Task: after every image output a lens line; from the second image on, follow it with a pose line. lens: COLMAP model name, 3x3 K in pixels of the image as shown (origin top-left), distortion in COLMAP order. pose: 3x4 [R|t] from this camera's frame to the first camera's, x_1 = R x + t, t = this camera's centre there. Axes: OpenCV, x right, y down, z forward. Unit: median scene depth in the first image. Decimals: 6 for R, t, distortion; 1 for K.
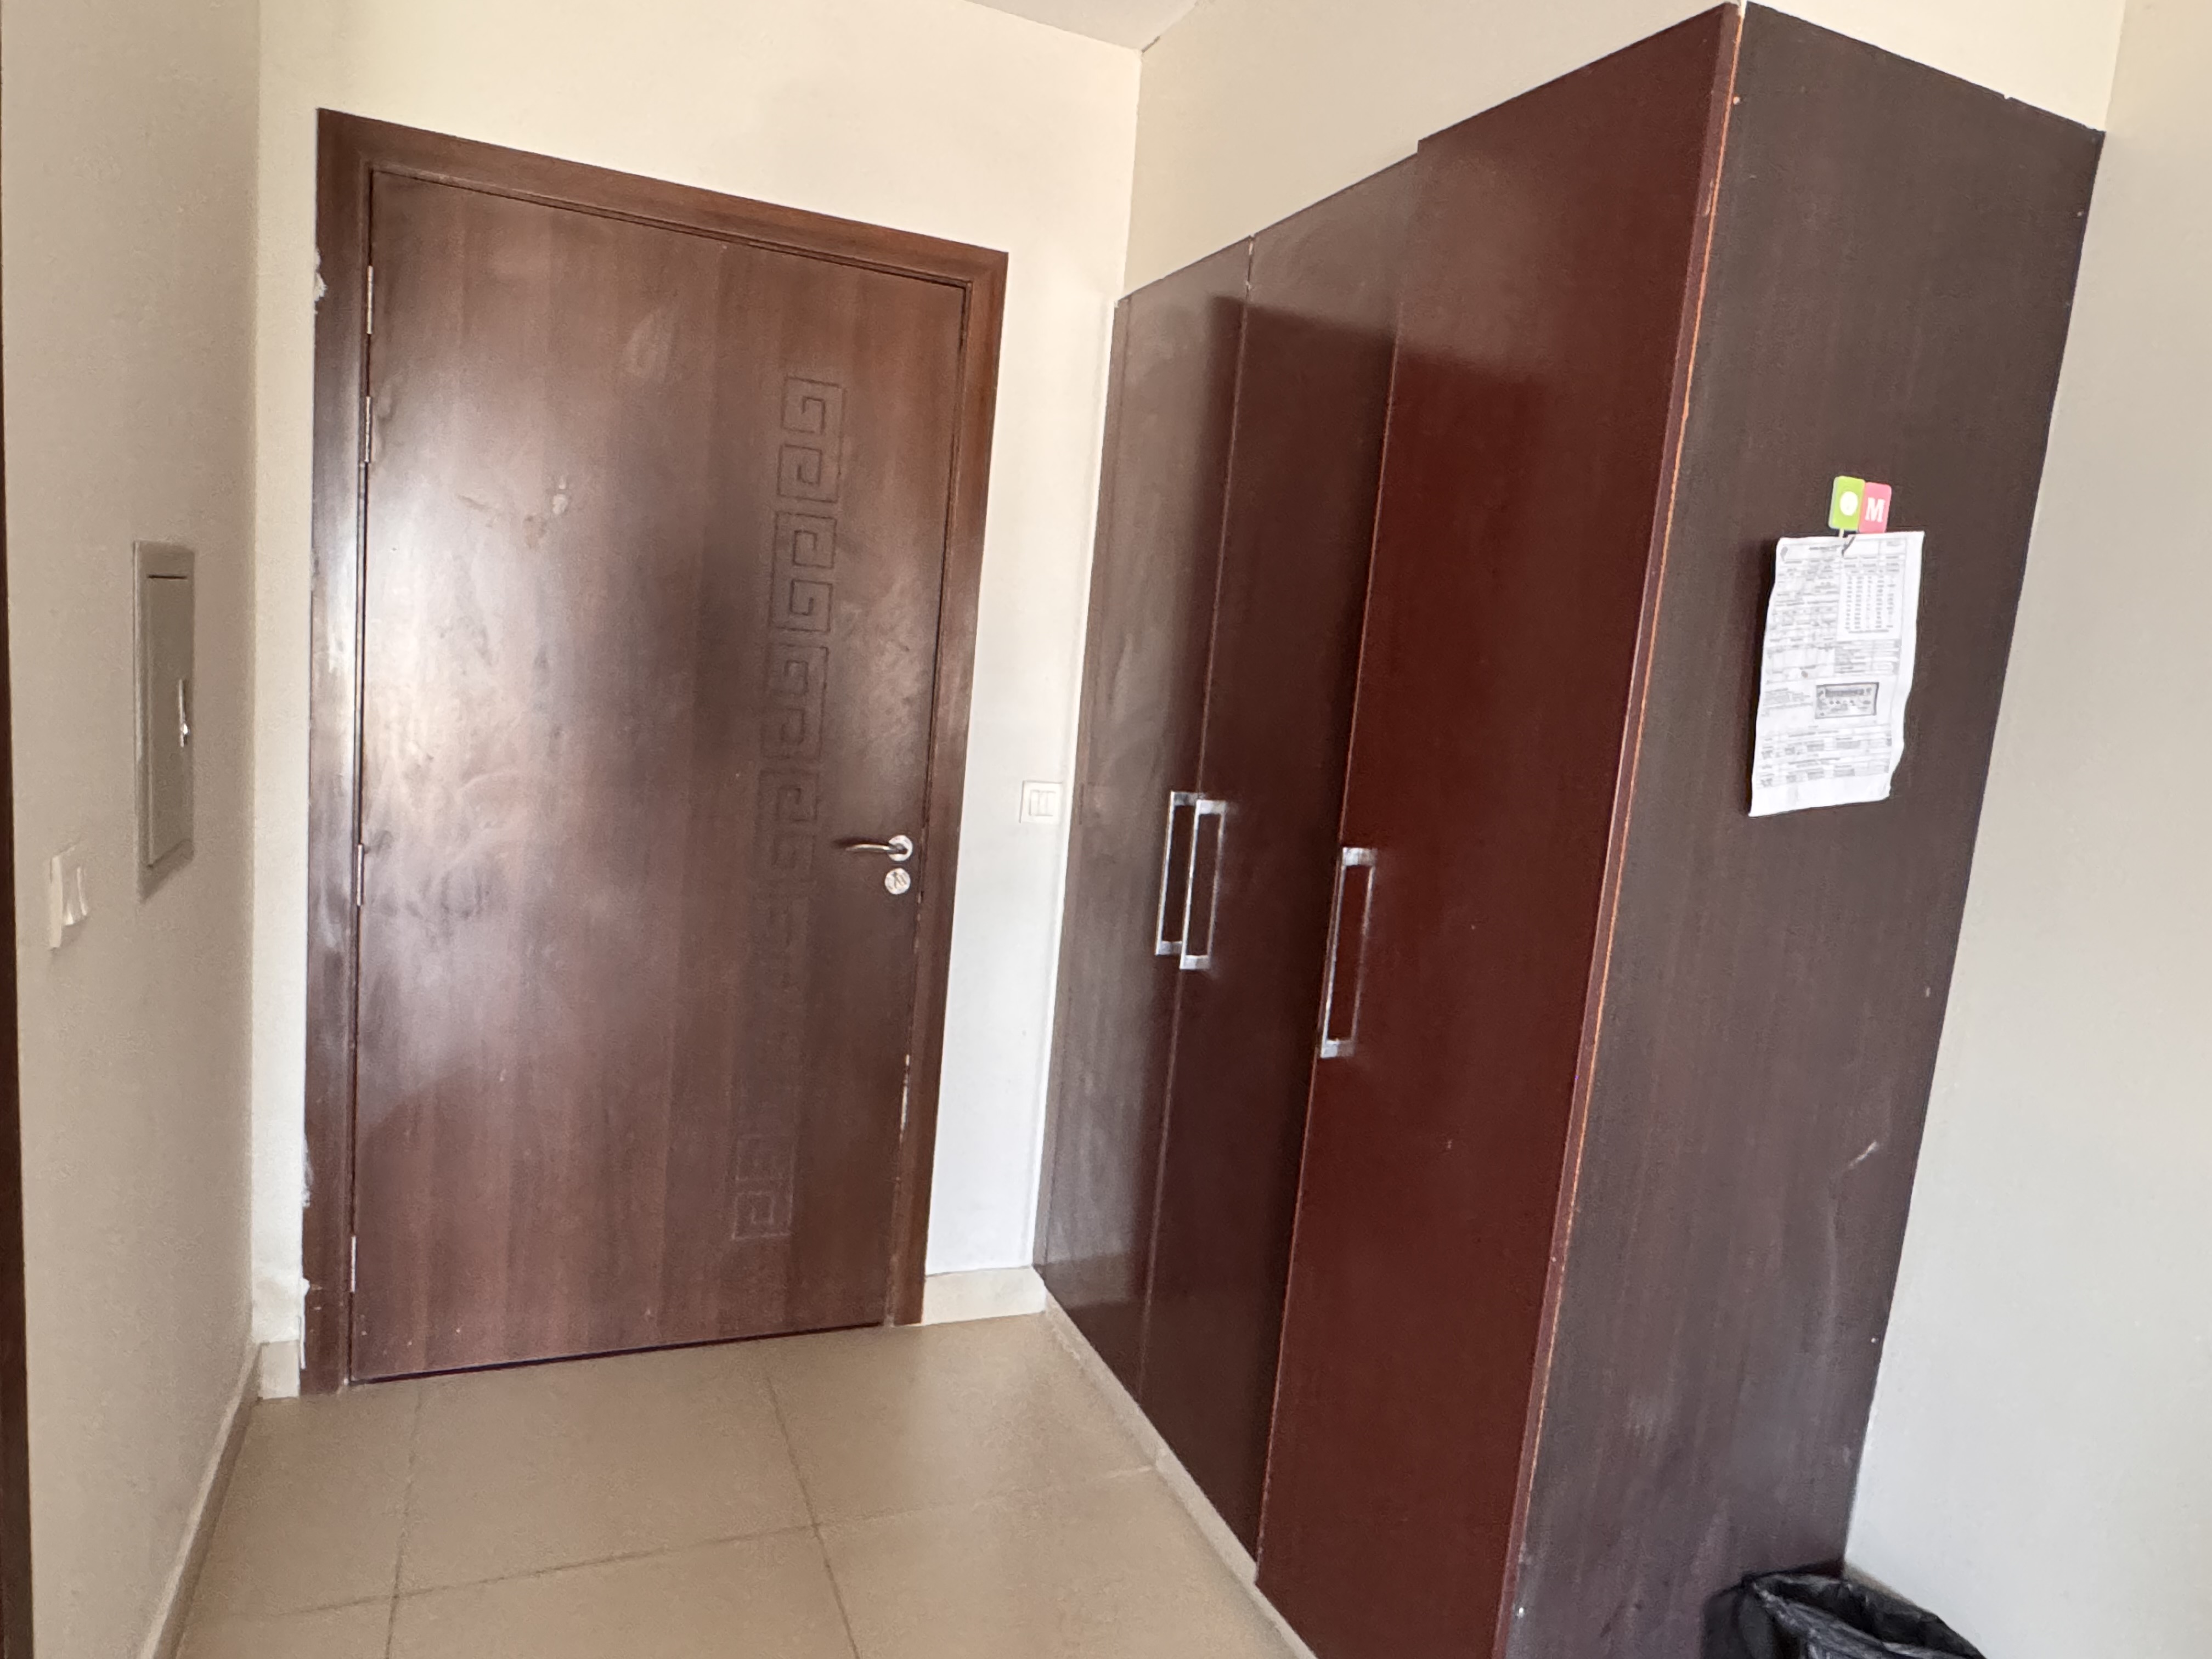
lens RADIAL K [[1365.6, 0, 1109.3], [0, 1365.6, 843.5], [0, 0, 1]] dist [-0.009503, 0.011580]
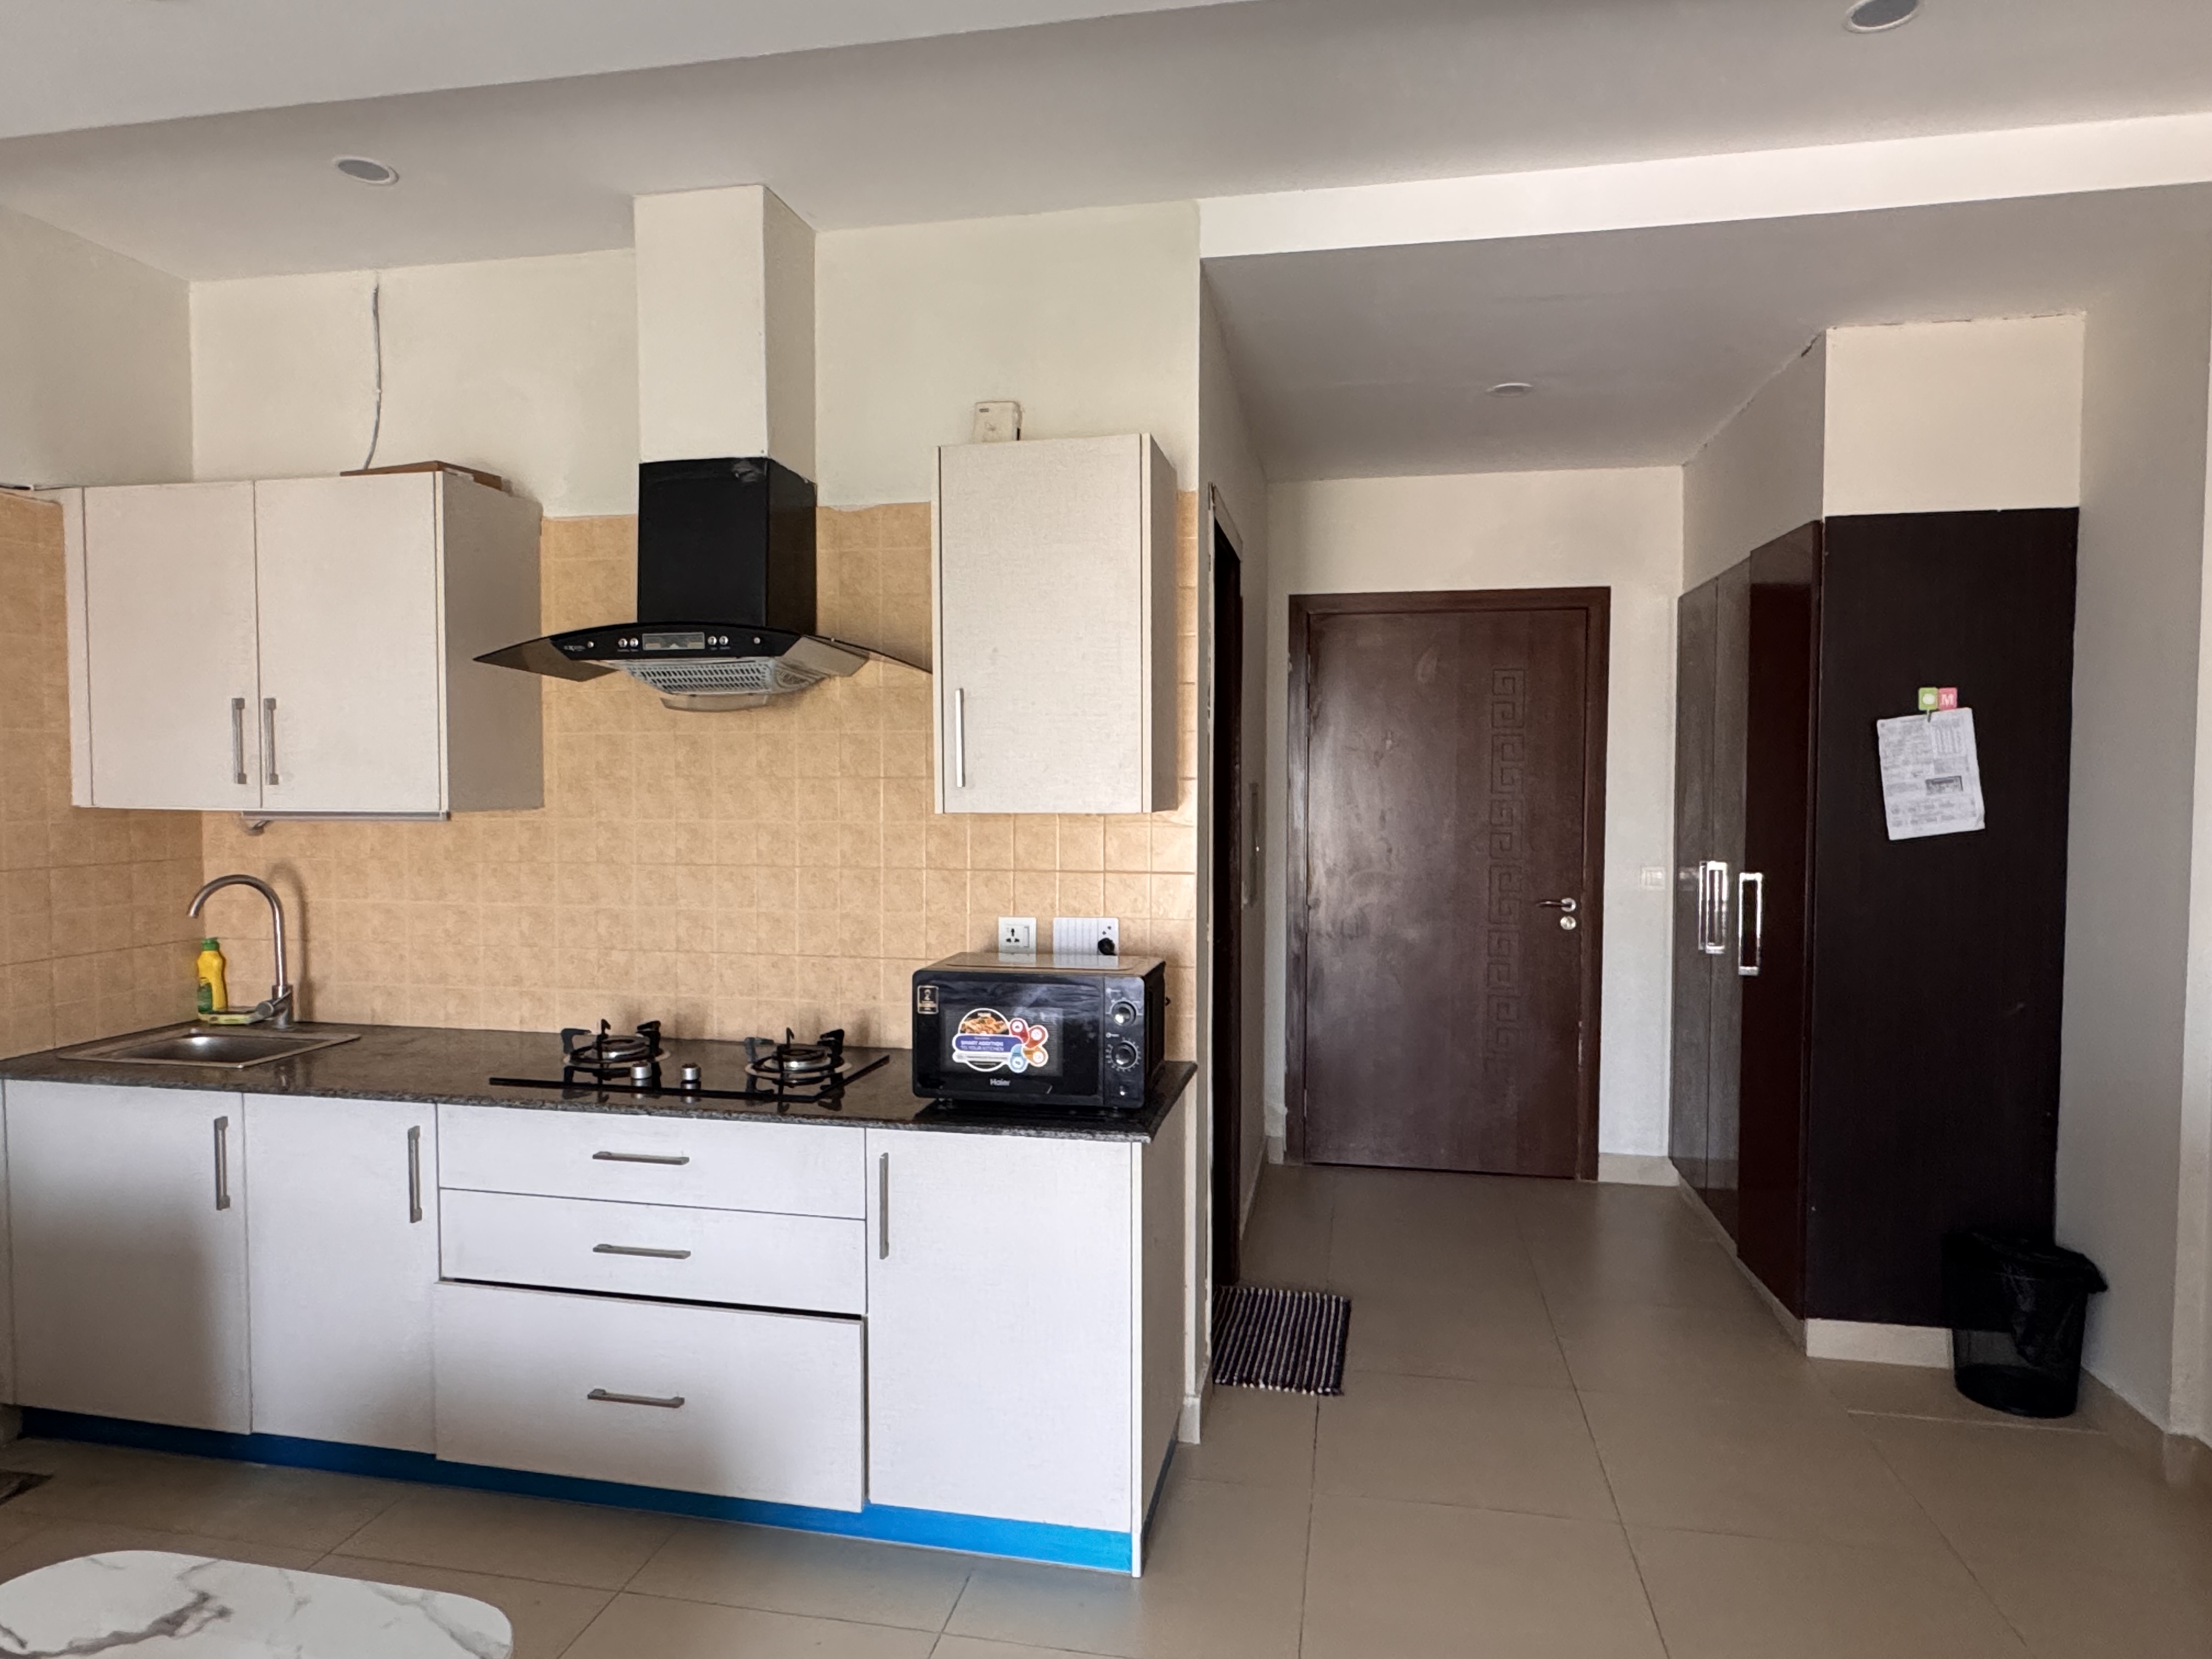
lens RADIAL K [[1365.6, 0, 1087.8], [0, 1365.6, 835.7], [0, 0, 1]] dist [-0.009503, 0.011580]
pose [[0.820688, -0.067474, -0.567379, 0.416739], [-0.004117, 0.992279, -0.123958, 0.162296], [0.571362, 0.104067, 0.814073, -1.003577]]
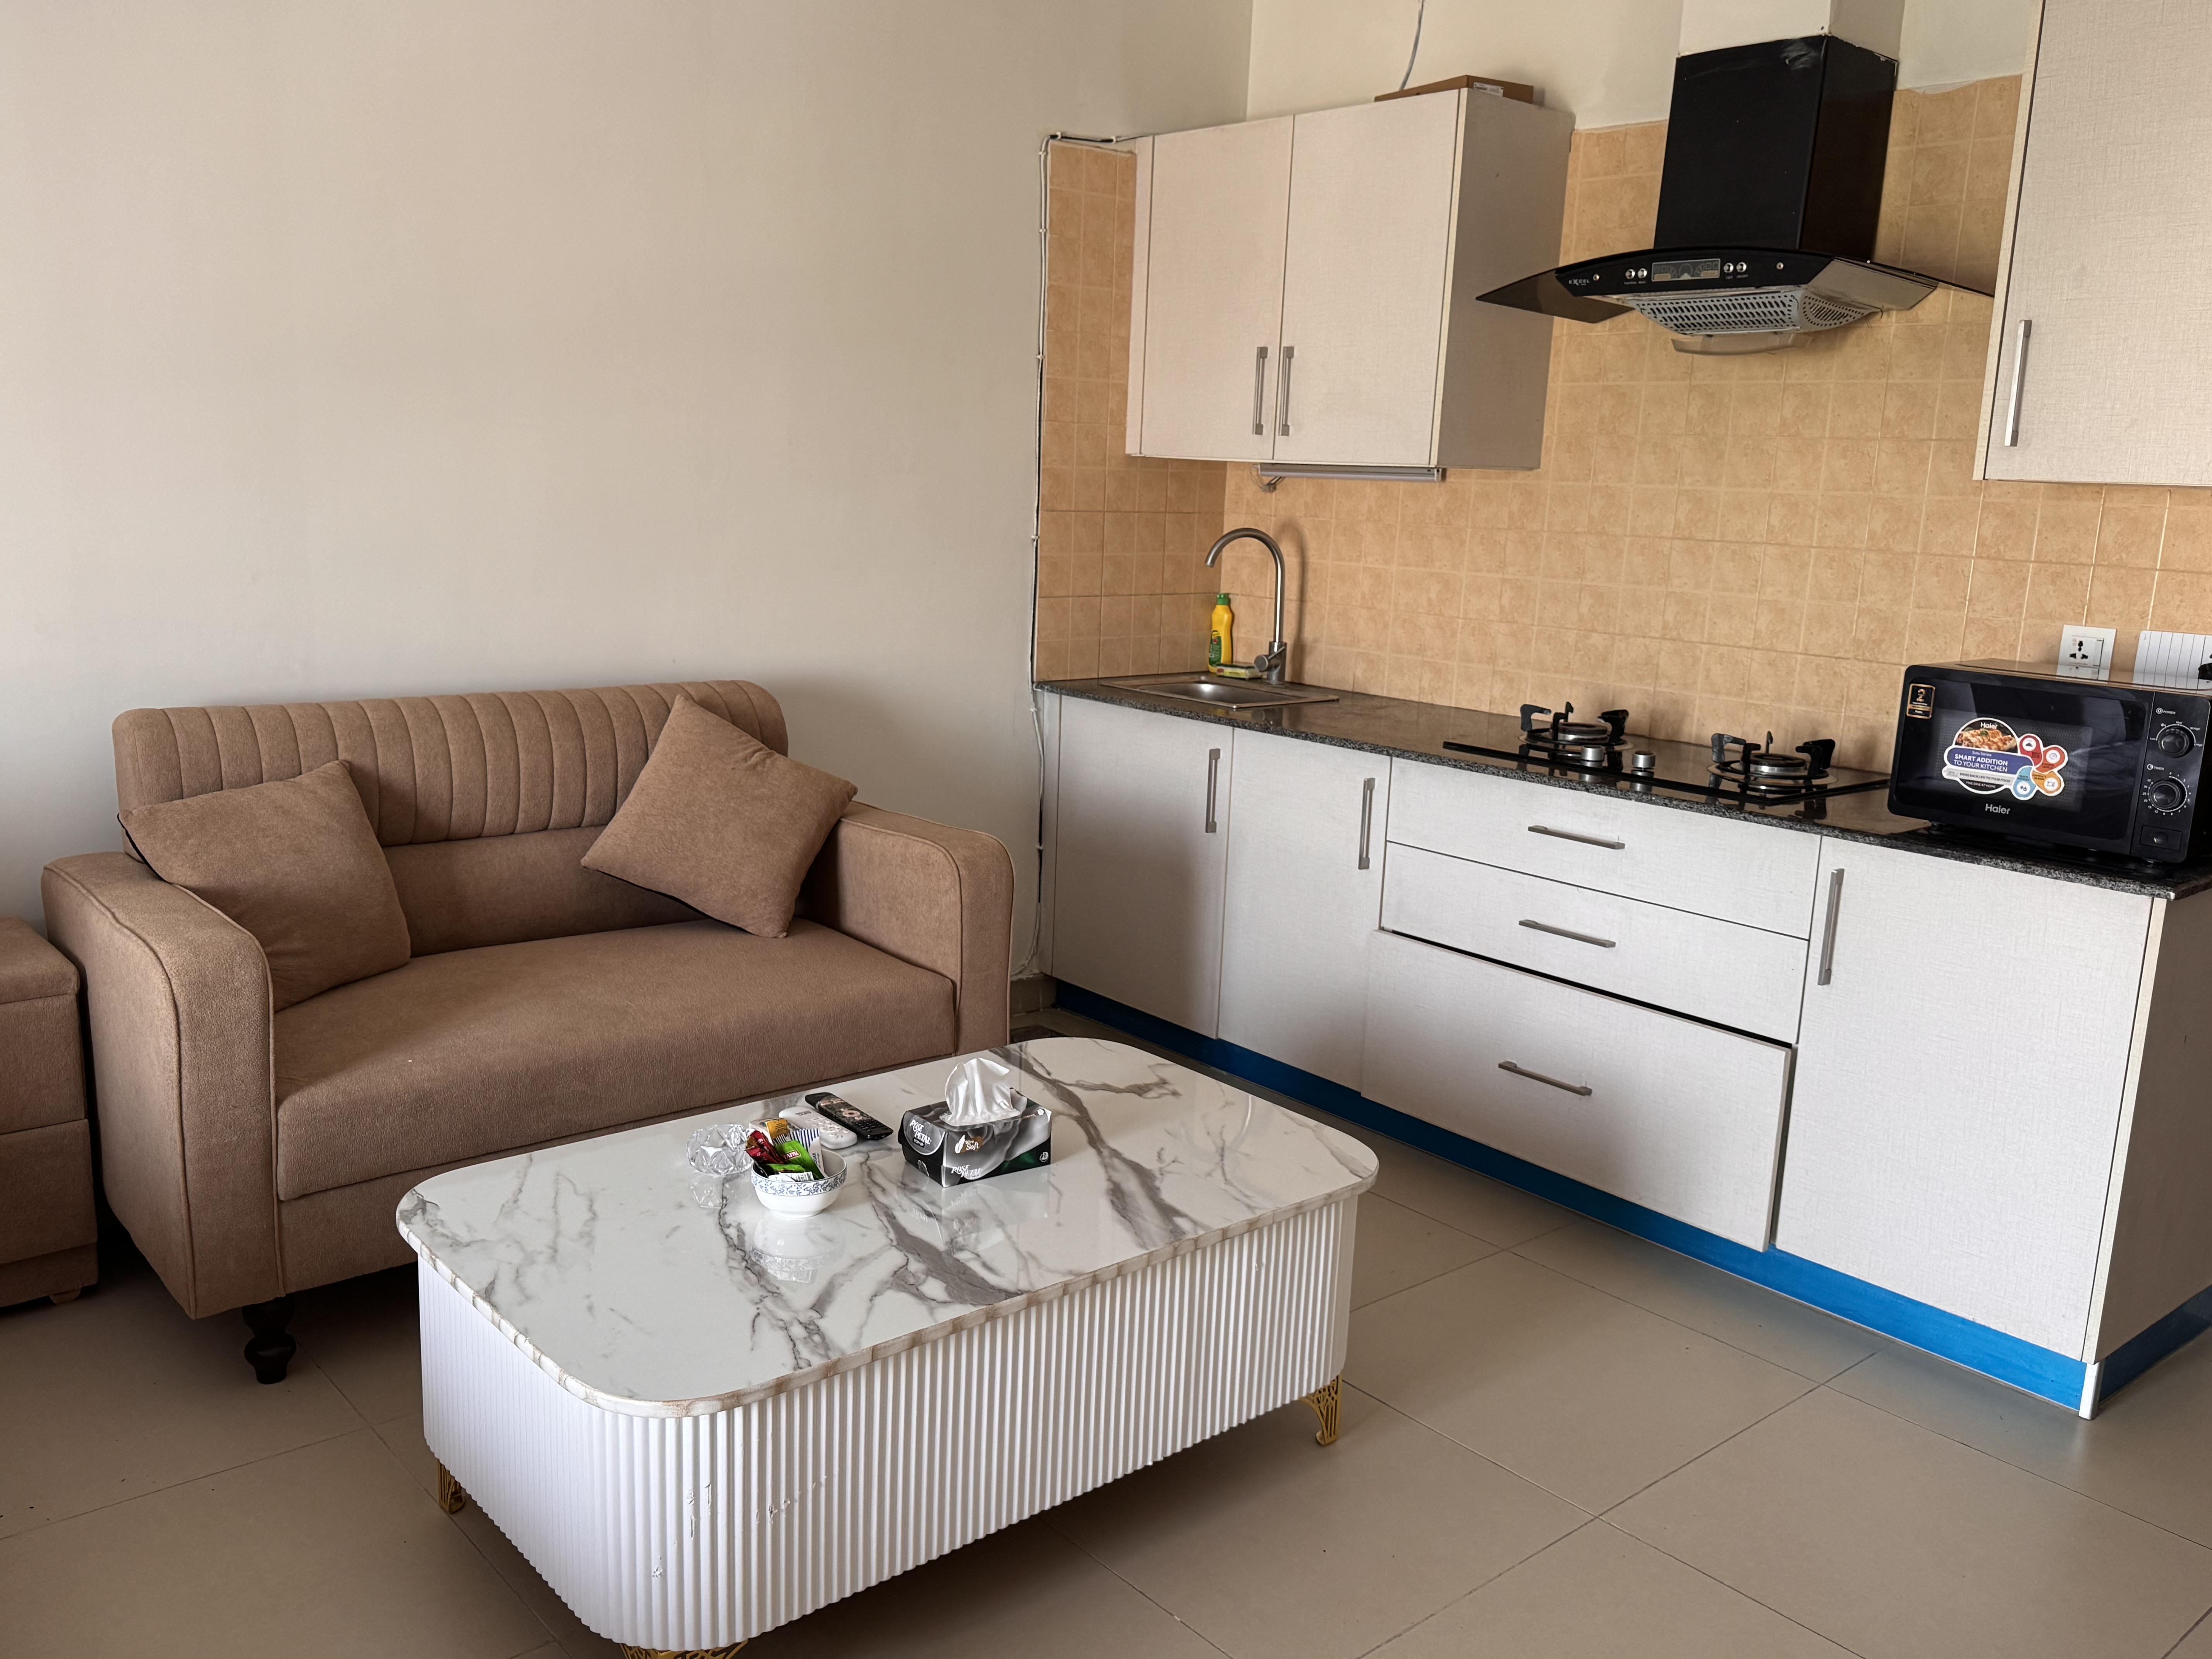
lens RADIAL K [[1815.5, 0, 1099.2], [0, 1815.5, 836.8], [0, 0, 1]] dist [0.107028, -0.152706]
pose [[0.308185, 0.113533, -0.944528, 0.697981], [-0.142995, 0.987102, 0.071993, 0.237695], [0.940518, 0.112876, 0.320445, -1.083220]]
